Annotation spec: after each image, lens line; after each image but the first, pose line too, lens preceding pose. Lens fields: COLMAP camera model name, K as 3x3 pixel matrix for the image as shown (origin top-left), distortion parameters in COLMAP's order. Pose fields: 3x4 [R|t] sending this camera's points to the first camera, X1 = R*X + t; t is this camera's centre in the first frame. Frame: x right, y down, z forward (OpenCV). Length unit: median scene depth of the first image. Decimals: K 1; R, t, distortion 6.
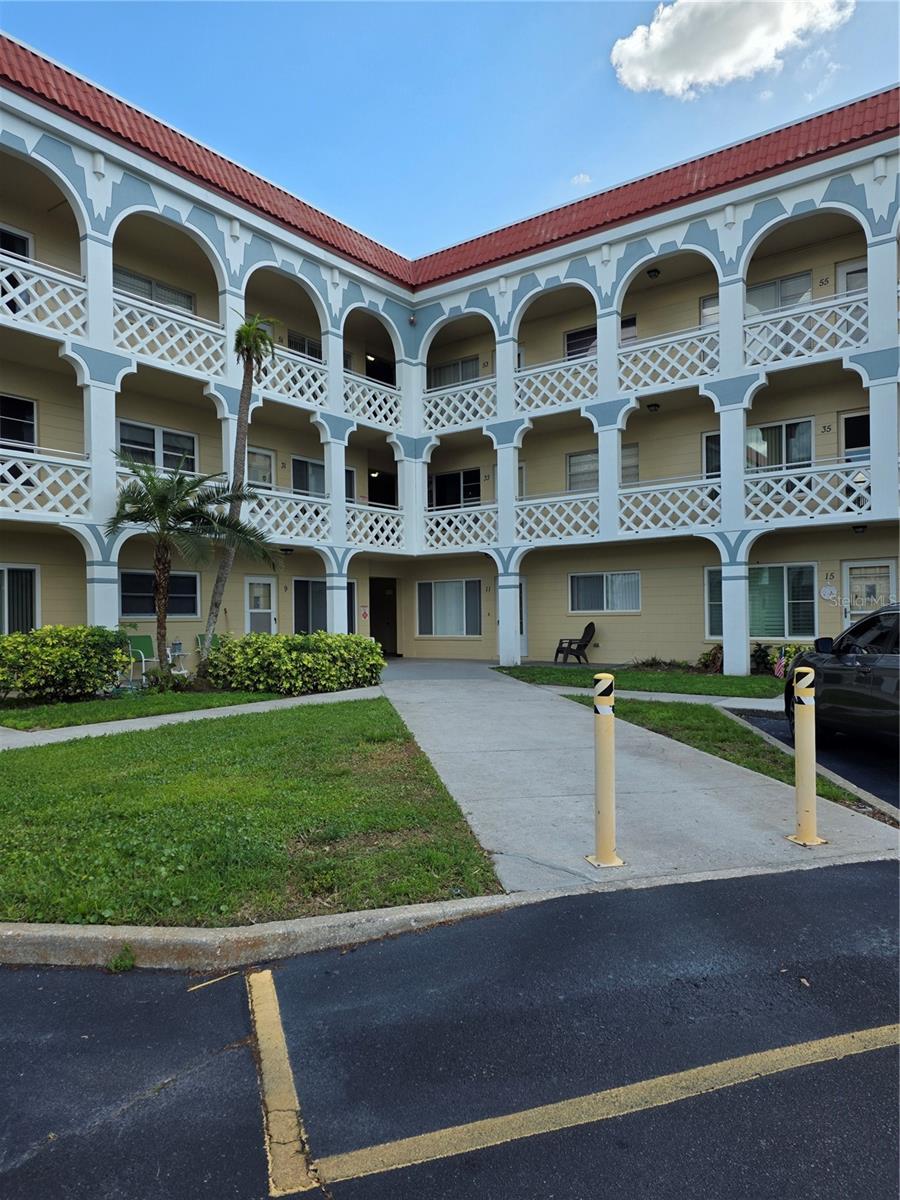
lens RADIAL K [[816.1, 0, 452.1], [0, 816.1, 608.8], [0, 0, 1]] dist [0.050204, -0.042615]
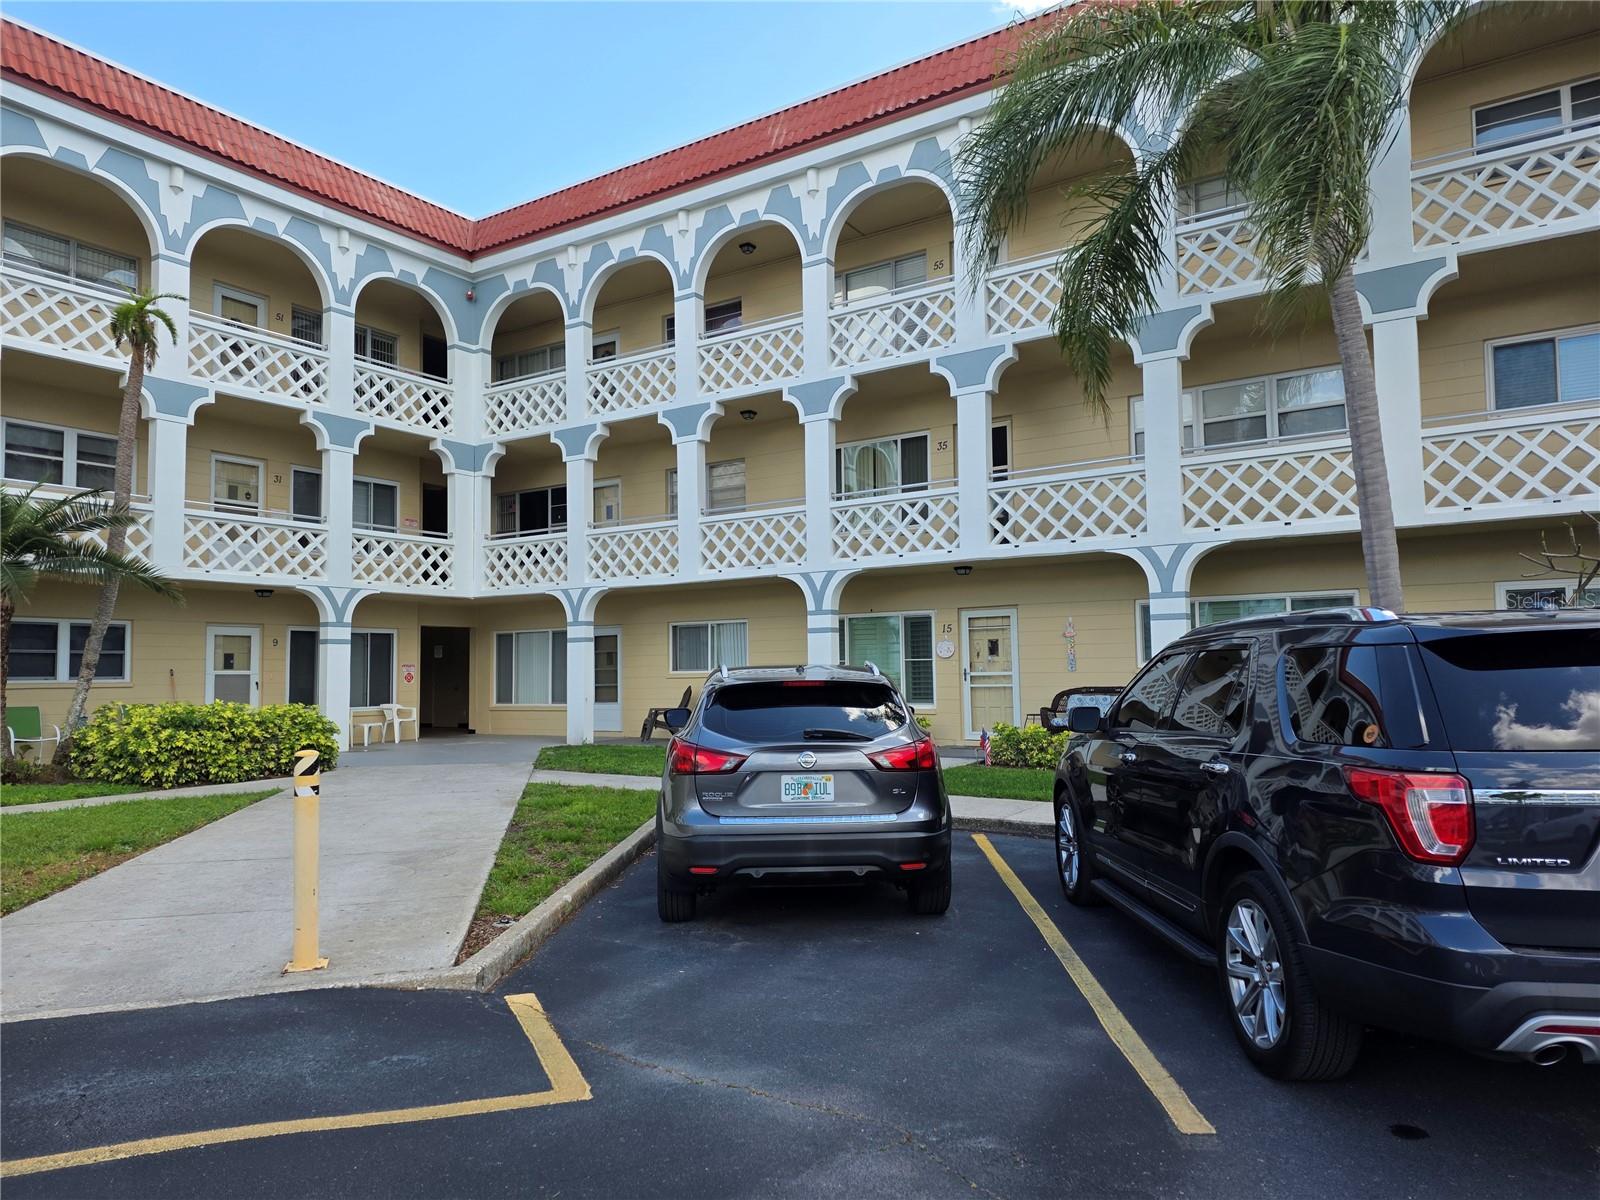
lens RADIAL K [[1088.1, 0, 788.3], [0, 1088.1, 598.1], [0, 0, 1]] dist [0.050204, -0.042615]
pose [[0.998178, 0.003627, 0.060221, 0.216907], [0.000040, 0.998151, -0.060787, -0.004235], [-0.060330, 0.060679, 0.996332, -0.034560]]
